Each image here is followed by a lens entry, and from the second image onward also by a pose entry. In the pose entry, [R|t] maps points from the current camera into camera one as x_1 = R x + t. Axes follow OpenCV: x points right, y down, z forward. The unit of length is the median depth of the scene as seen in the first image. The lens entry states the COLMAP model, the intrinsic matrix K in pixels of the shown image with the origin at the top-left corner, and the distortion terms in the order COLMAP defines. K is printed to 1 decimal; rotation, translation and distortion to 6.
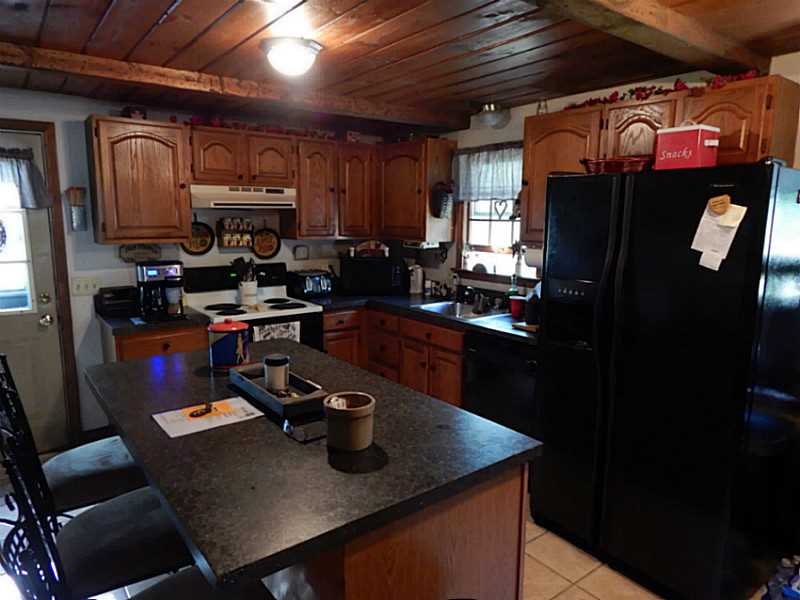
lens RADIAL K [[532.9, 0, 400.3], [0, 532.9, 302.0], [0, 0, 1]] dist [0.011679, -0.005678]
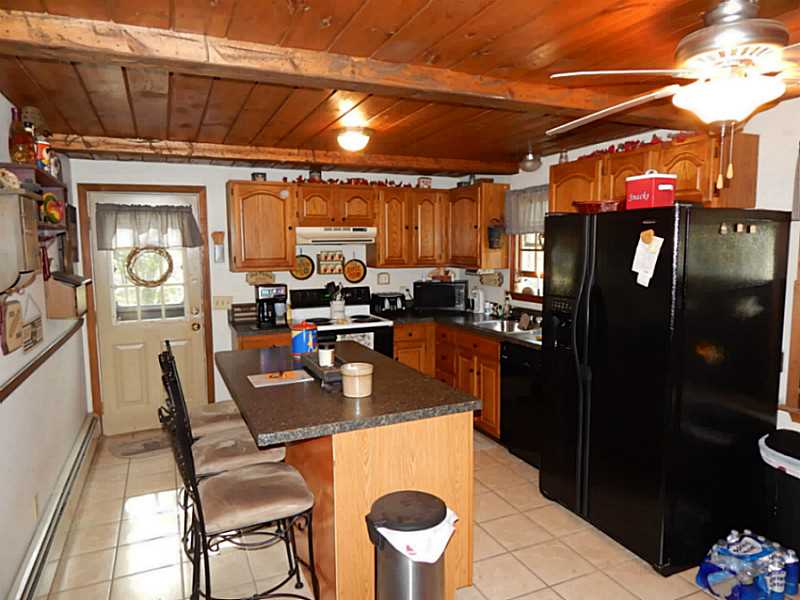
lens RADIAL K [[532.9, 0, 398.1], [0, 532.9, 300.5], [0, 0, 1]] dist [0.011679, -0.005678]
pose [[0.972627, 0.006940, -0.232267, 0.151278], [-0.020811, 0.998139, -0.057327, 0.030770], [0.231437, 0.060592, 0.970961, -0.200730]]
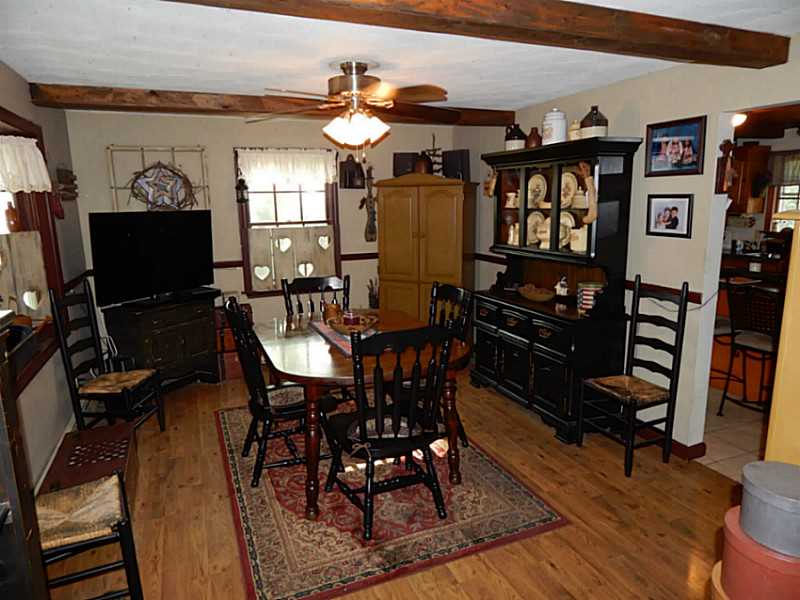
lens RADIAL K [[532.9, 0, 403.9], [0, 532.9, 297.7], [0, 0, 1]] dist [0.011679, -0.005678]
pose [[0.968734, 0.040309, -0.244807, -0.548826], [-0.032594, 0.998838, 0.035488, 0.113165], [0.245953, -0.026399, 0.968922, -0.779397]]
